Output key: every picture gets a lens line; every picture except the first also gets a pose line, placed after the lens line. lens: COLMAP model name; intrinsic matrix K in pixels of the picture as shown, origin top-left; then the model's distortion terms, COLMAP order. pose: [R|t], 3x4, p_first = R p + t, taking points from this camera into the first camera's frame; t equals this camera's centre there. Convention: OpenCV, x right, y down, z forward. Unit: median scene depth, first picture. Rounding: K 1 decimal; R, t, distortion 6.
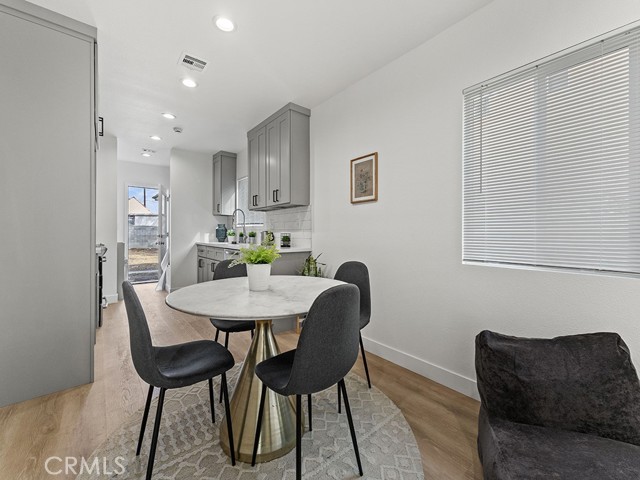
lens RADIAL K [[261.0, 0, 322.0], [0, 261.0, 235.9], [0, 0, 1]] dist [0.000153, 0.000256]
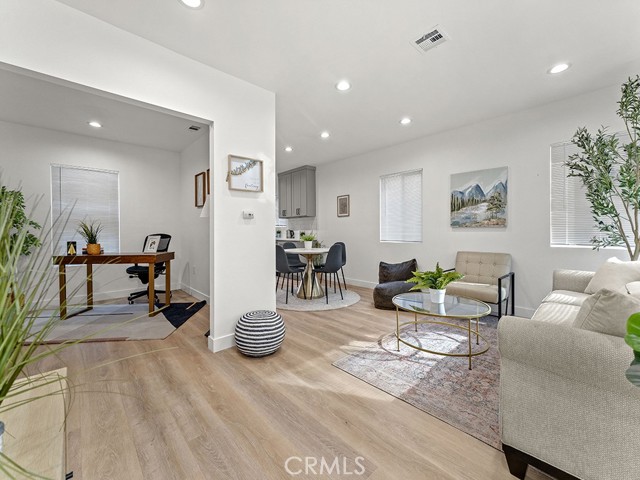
lens RADIAL K [[261.0, 0, 321.5], [0, 261.0, 234.7], [0, 0, 1]] dist [0.000153, 0.000256]
pose [[0.997198, -0.003431, 0.074728, -0.114124], [0.003396, 0.999994, 0.000608, 0.013001], [-0.074730, -0.000353, 0.997204, -0.713033]]
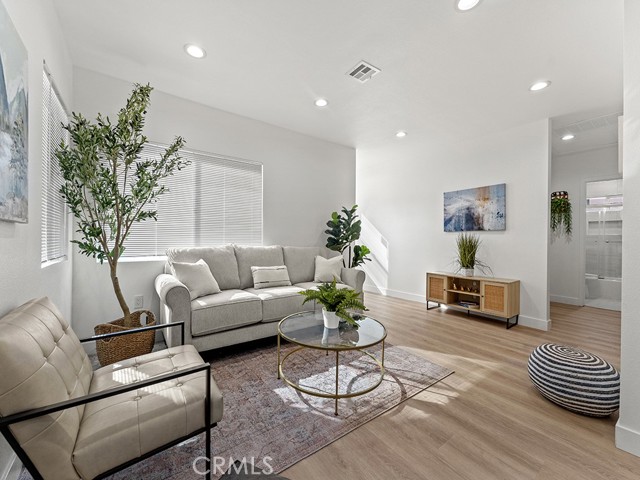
lens RADIAL K [[261.0, 0, 314.3], [0, 261.0, 237.3], [0, 0, 1]] dist [0.000153, 0.000256]
pose [[-0.997392, -0.011620, 0.071234, 0.192048], [-0.011466, 0.999931, 0.002565, 0.000958], [-0.071259, 0.001741, -0.997456, 0.346647]]
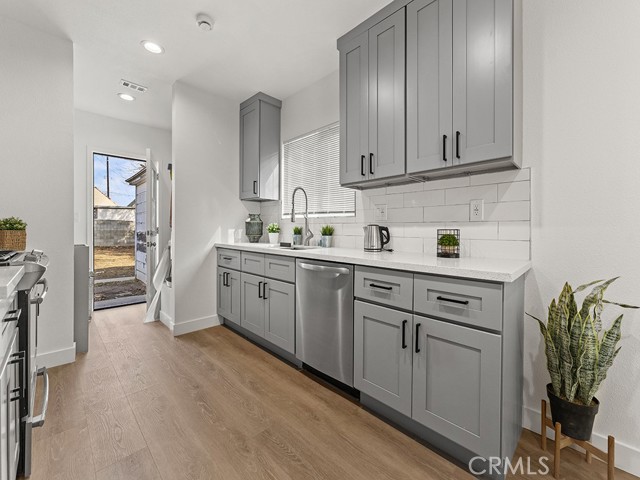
lens RADIAL K [[261.0, 0, 311.7], [0, 261.0, 230.7], [0, 0, 1]] dist [0.000153, 0.000256]
pose [[0.997444, -0.007250, 0.071077, -0.342349], [0.007019, 0.999969, 0.003504, -0.008072], [-0.071101, -0.002996, 0.997465, 0.427402]]
